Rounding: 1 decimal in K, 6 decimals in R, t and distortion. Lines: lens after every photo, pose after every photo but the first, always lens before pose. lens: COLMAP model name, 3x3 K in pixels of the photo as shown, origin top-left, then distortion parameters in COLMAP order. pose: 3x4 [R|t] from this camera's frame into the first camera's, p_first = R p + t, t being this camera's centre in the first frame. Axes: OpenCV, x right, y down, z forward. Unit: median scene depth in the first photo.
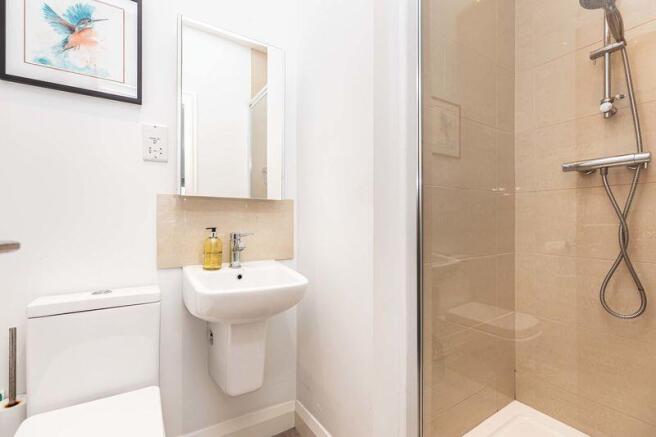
lens RADIAL K [[300.1, 0, 328.0], [0, 300.1, 218.5], [0, 0, 1]] dist [0.000060, 0.000064]
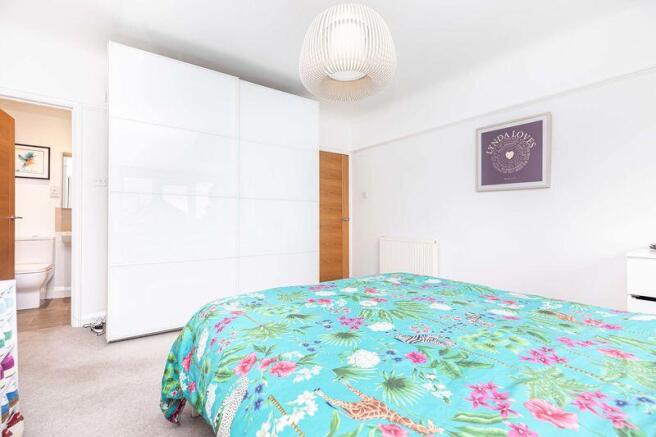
lens RADIAL K [[300.1, 0, 328.0], [0, 300.1, 218.5], [0, 0, 1]] dist [0.000060, 0.000064]
pose [[0.973543, 0.000917, 0.228504, 1.827157], [-0.000958, 1.000000, 0.000068, 0.056937], [-0.228504, -0.000285, 0.973543, -3.313262]]
